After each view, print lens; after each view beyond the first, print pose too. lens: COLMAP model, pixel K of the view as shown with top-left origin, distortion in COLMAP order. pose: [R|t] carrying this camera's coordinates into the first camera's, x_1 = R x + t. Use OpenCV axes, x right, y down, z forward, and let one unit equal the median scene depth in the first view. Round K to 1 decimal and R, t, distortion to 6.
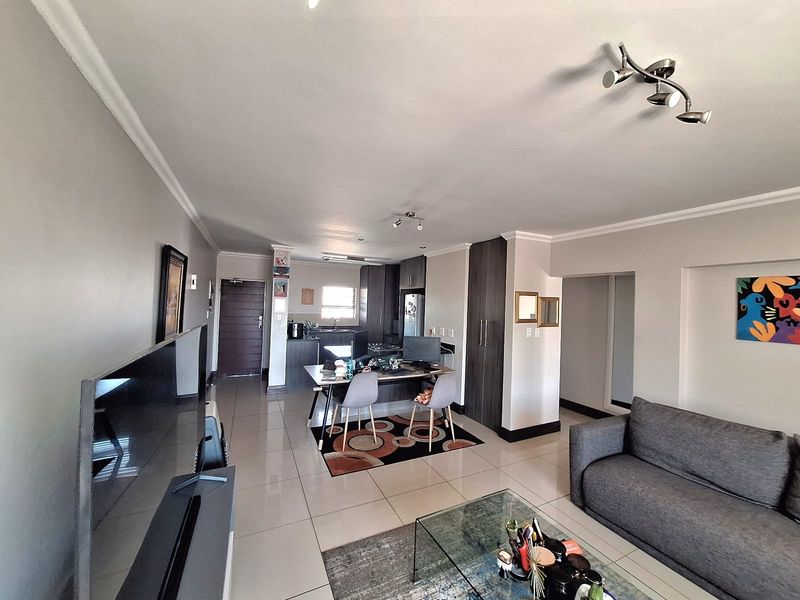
lens RADIAL K [[324.0, 0, 400.0], [0, 324.0, 300.0], [0, 0, 1]] dist [-0.002805, -0.000623]
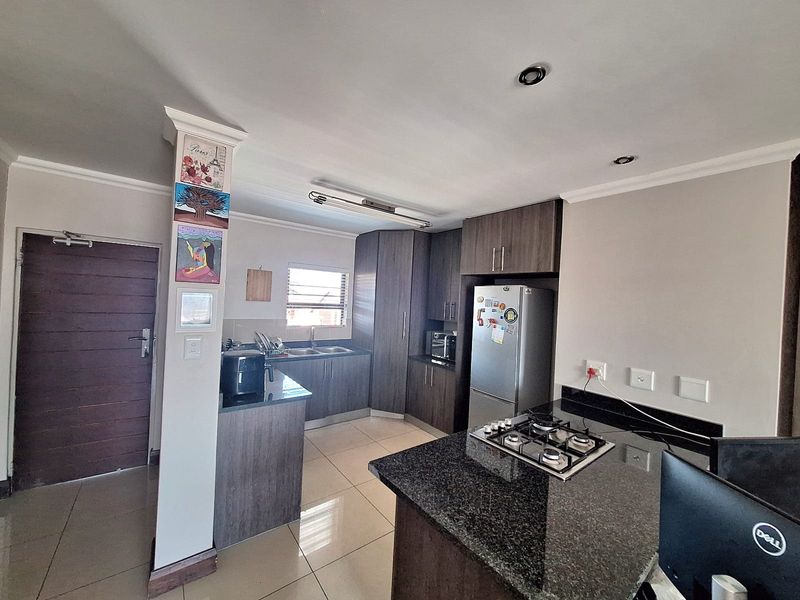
lens RADIAL K [[316.1, 0, 406.6], [0, 316.1, 301.3], [0, 0, 1]] dist [-0.010277, -0.000247]
pose [[0.974405, 0.012138, 0.224471, -0.197091], [-0.018160, 0.999528, 0.024783, -0.002927], [-0.224064, -0.028226, 0.974166, 0.538686]]
